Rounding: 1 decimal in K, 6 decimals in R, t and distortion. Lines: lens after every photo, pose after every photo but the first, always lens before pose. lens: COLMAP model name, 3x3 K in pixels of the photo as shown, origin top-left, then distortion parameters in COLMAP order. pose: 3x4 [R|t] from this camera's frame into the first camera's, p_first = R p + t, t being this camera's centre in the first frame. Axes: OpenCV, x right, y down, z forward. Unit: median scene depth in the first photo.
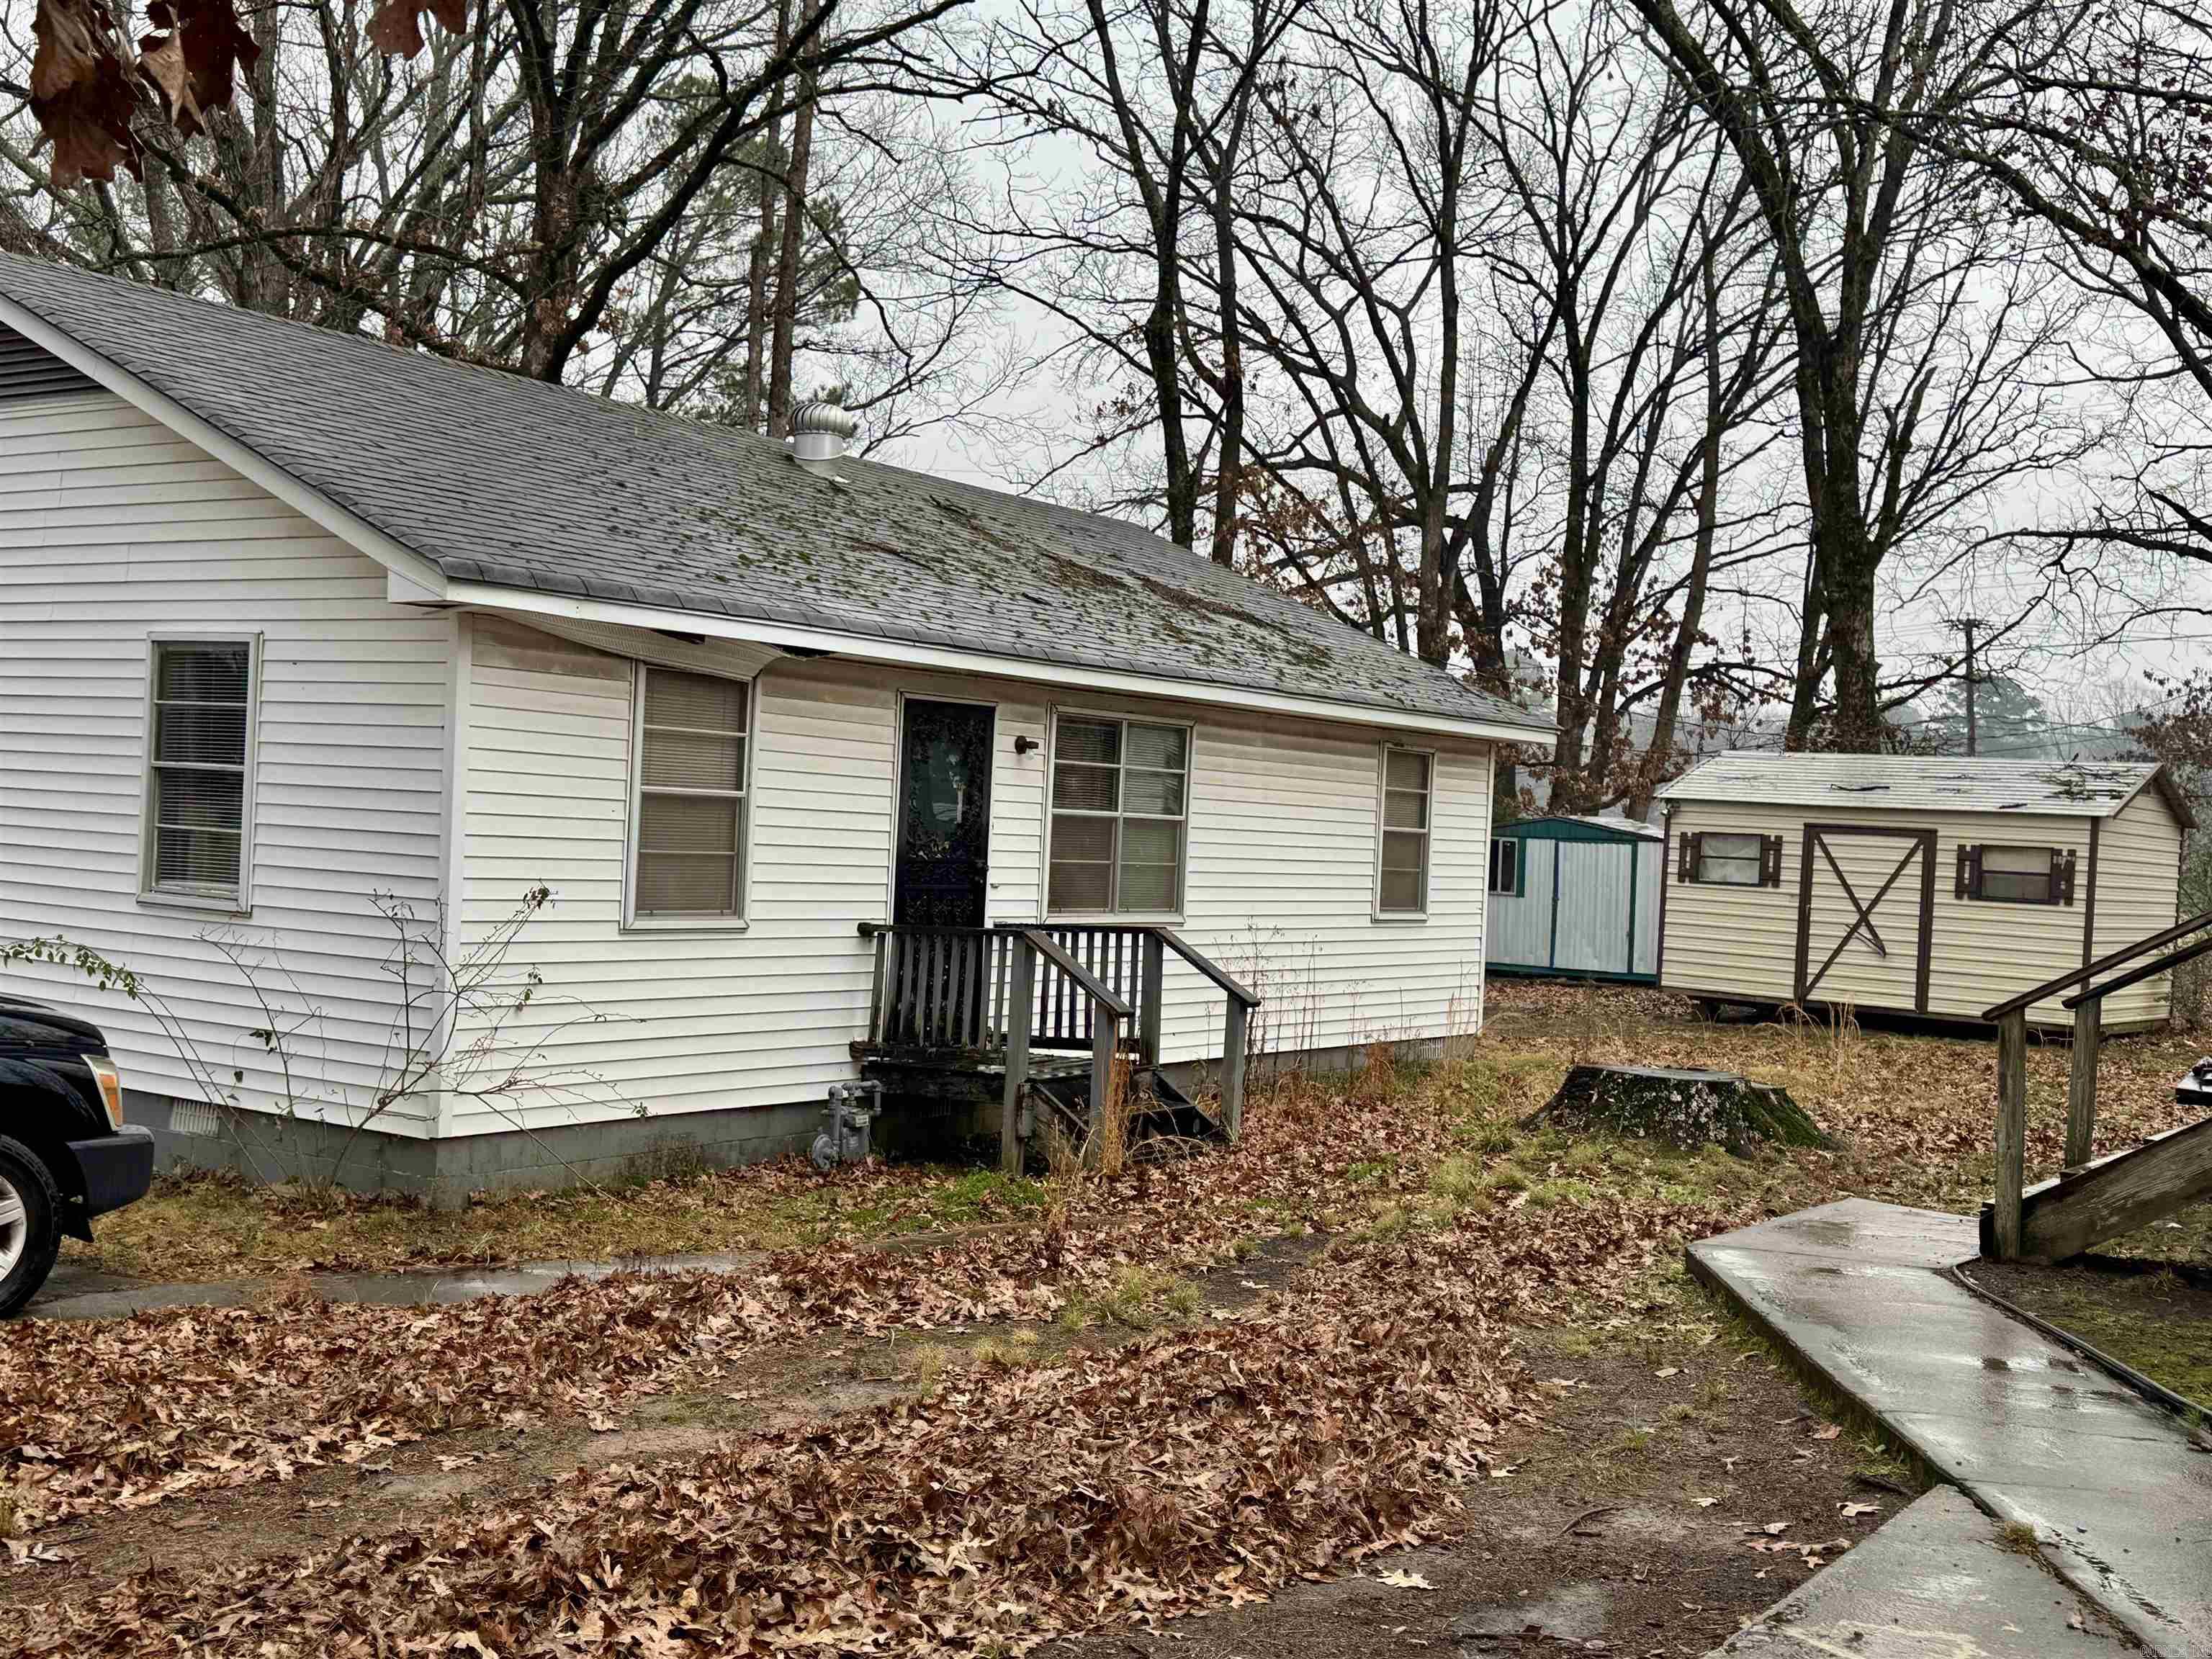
lens RADIAL K [[2430.3, 0, 1106.1], [0, 2430.3, 829.3], [0, 0, 1]] dist [0.004178, 0.000000]
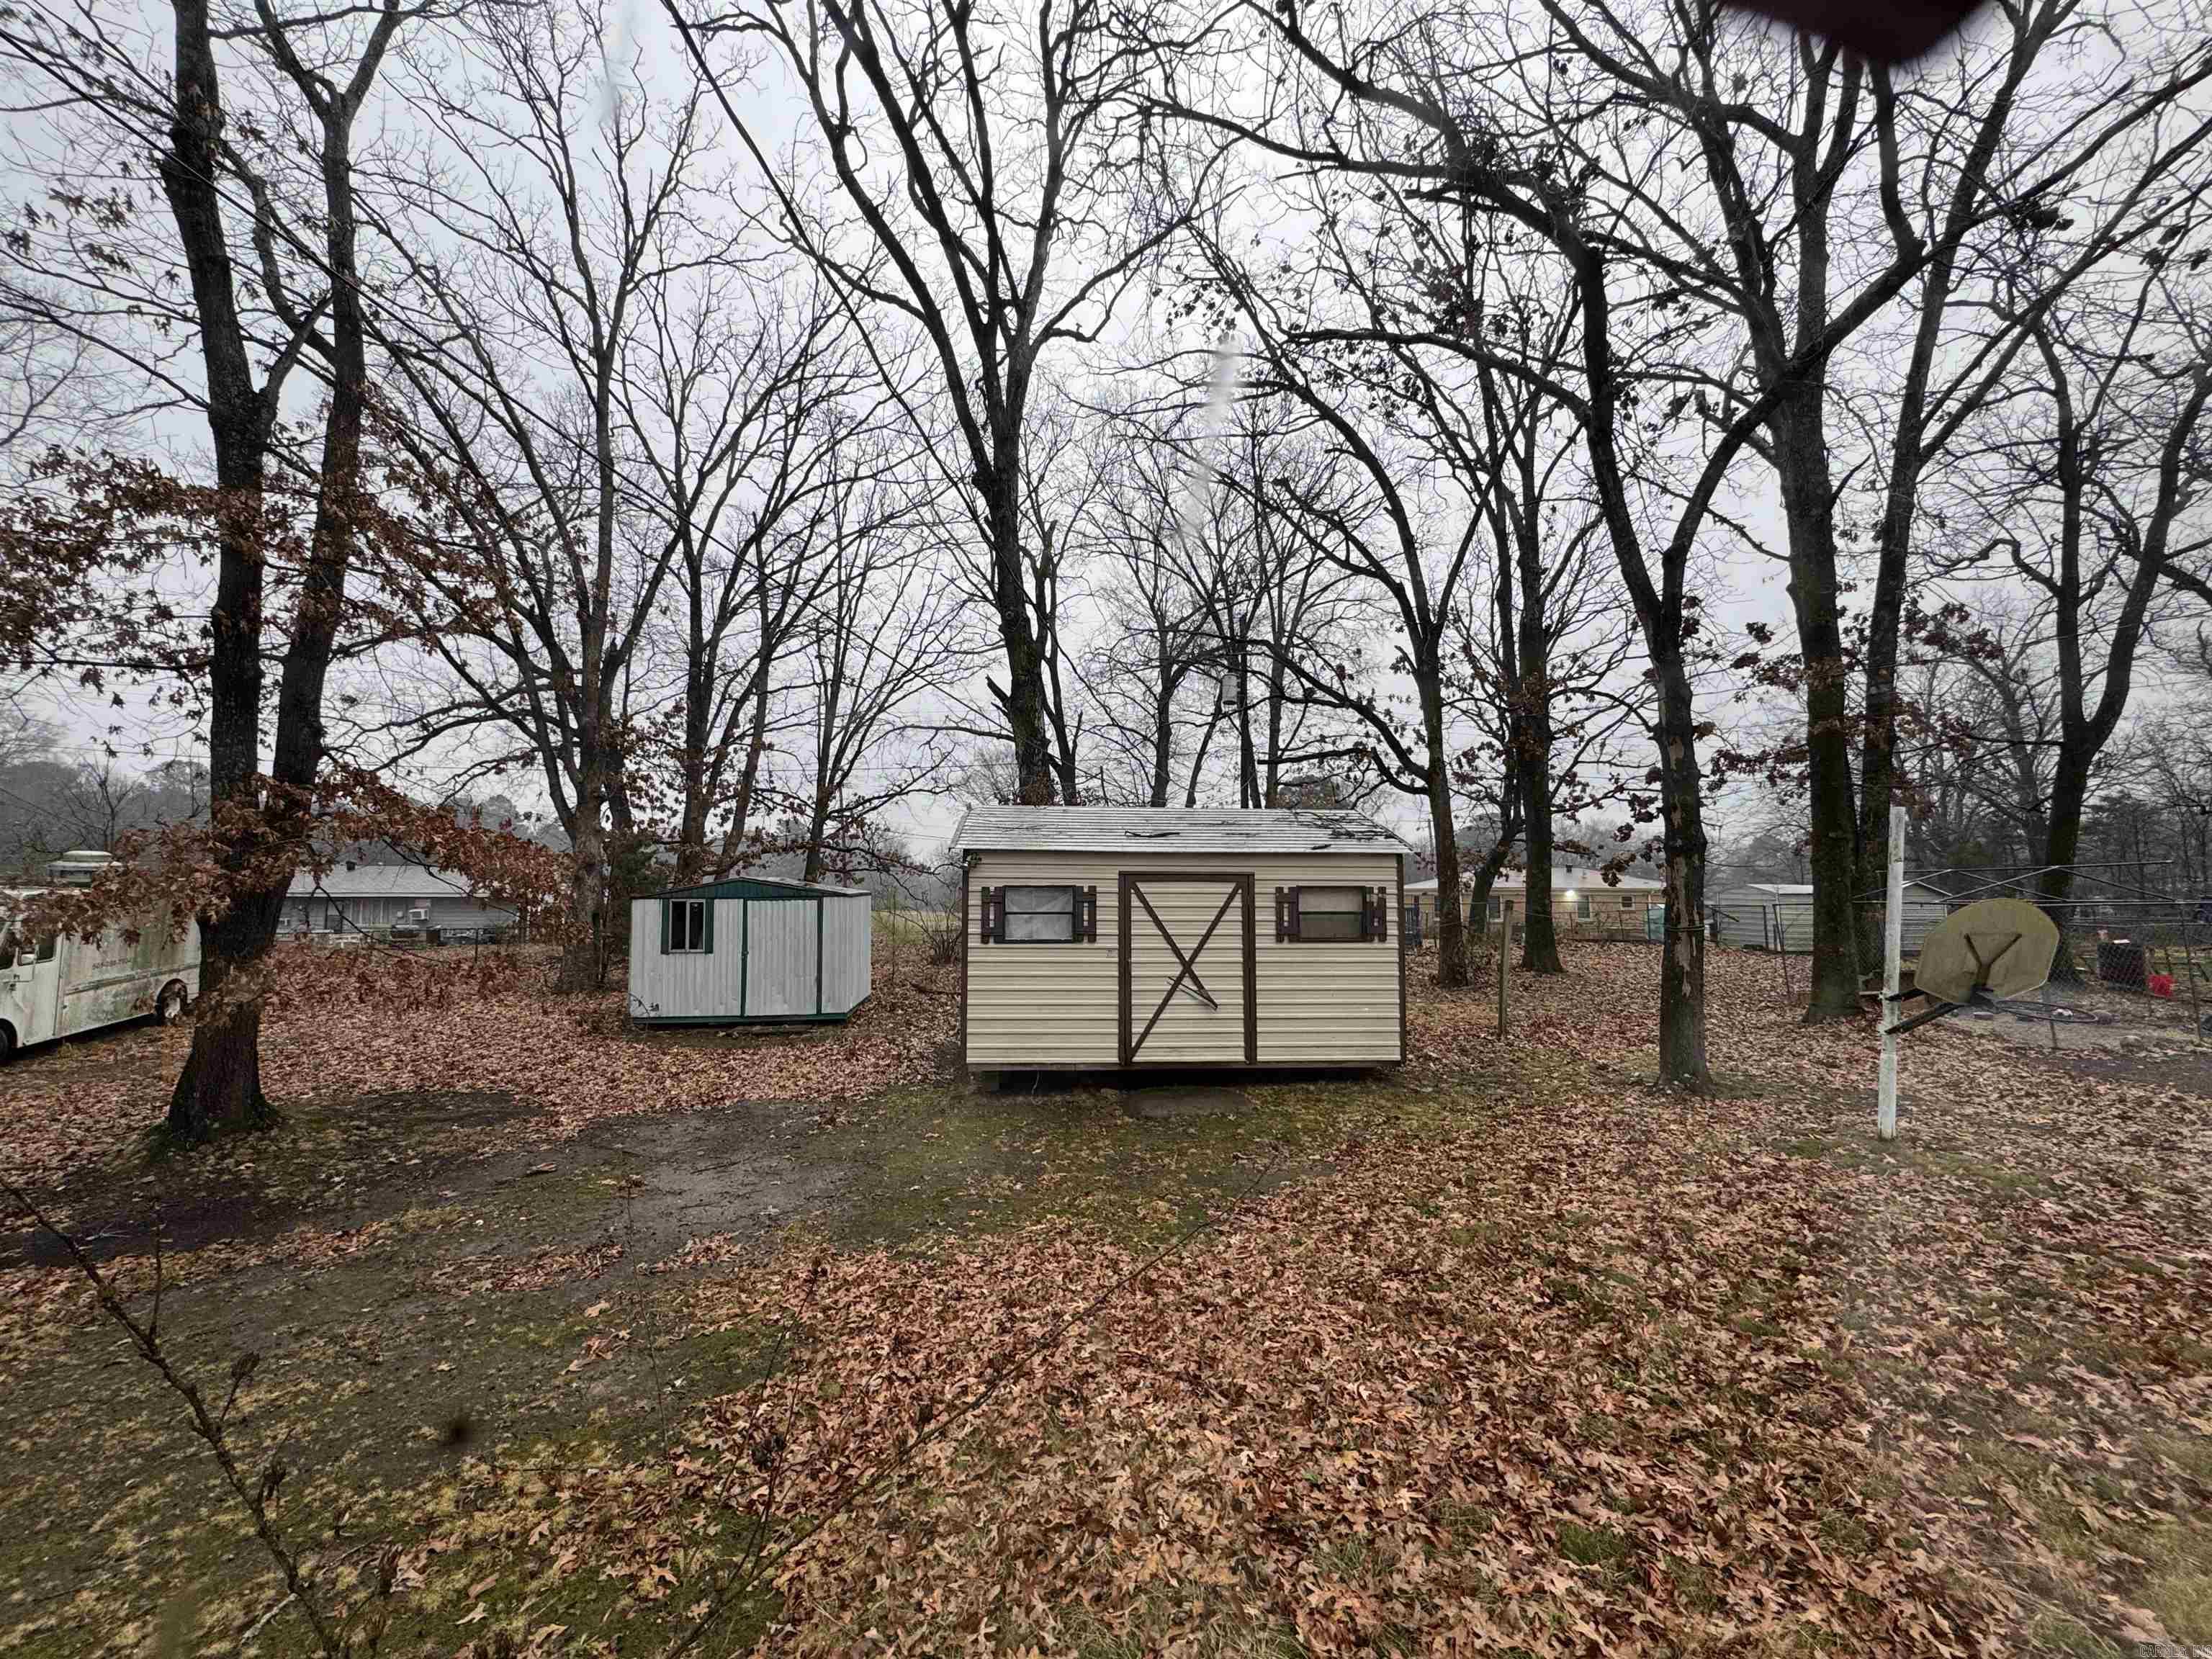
lens RADIAL K [[892.6, 0, 1106.0], [0, 892.6, 828.8], [0, 0, 1]] dist [0.000859, 0.000118]
pose [[0.762517, -0.003166, 0.646961, 0.061315], [0.040446, 0.998265, -0.042786, -0.004513], [-0.645703, 0.058792, 0.761322, 0.743609]]
